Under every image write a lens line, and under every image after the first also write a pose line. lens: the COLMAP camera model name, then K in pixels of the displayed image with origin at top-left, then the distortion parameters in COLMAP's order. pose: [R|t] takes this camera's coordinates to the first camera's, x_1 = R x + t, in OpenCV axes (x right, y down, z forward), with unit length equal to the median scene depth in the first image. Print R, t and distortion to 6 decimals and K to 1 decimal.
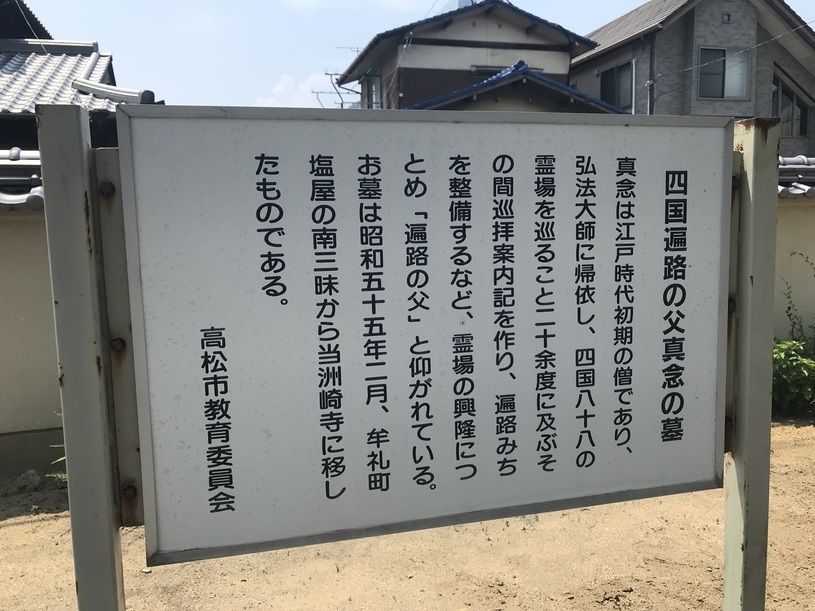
lens RADIAL K [[700.5, 0, 406.5], [0, 700.5, 305.9], [0, 0, 1]] dist [0.035896, -0.012190]
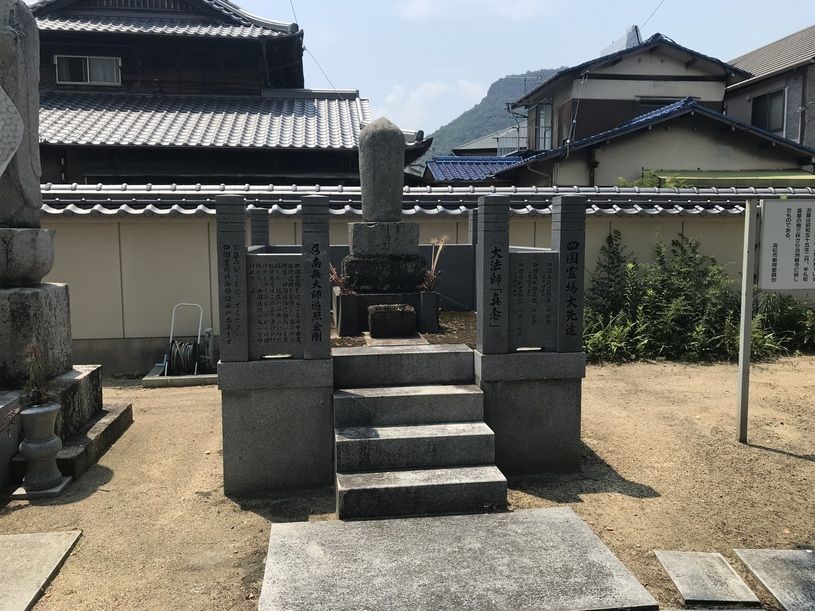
lens RADIAL K [[700.5, 0, 408.2], [0, 700.5, 303.1], [0, 0, 1]] dist [0.035896, -0.012190]
pose [[0.988584, 0.034765, -0.146607, -0.099446], [-0.036943, 0.999243, -0.012163, 0.028972], [0.146073, 0.017441, 0.989120, -0.204253]]
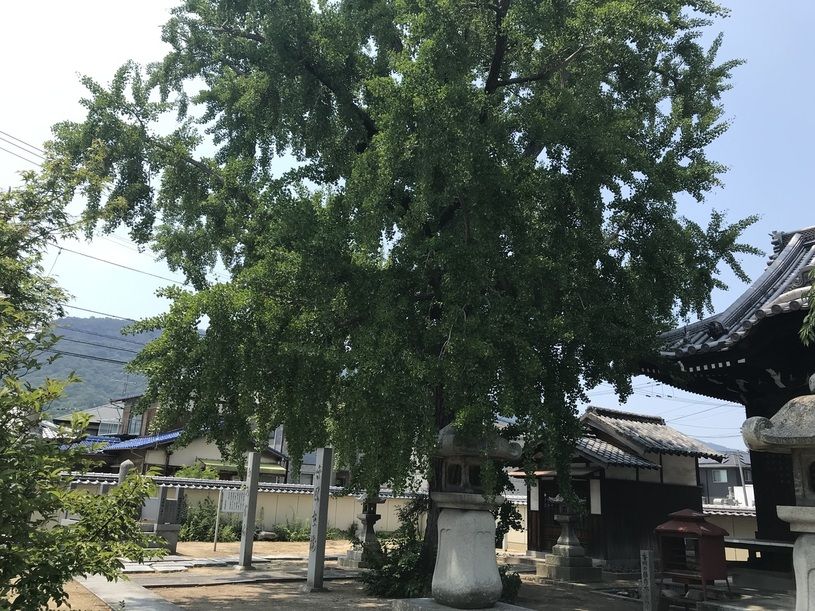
lens RADIAL K [[700.5, 0, 407.6], [0, 700.5, 304.0], [0, 0, 1]] dist [0.035896, -0.012190]
pose [[0.890854, 0.185622, 0.414636, -0.263690], [-0.017575, 0.926113, -0.376836, 0.122841], [-0.453949, 0.328419, 0.828294, -1.054673]]
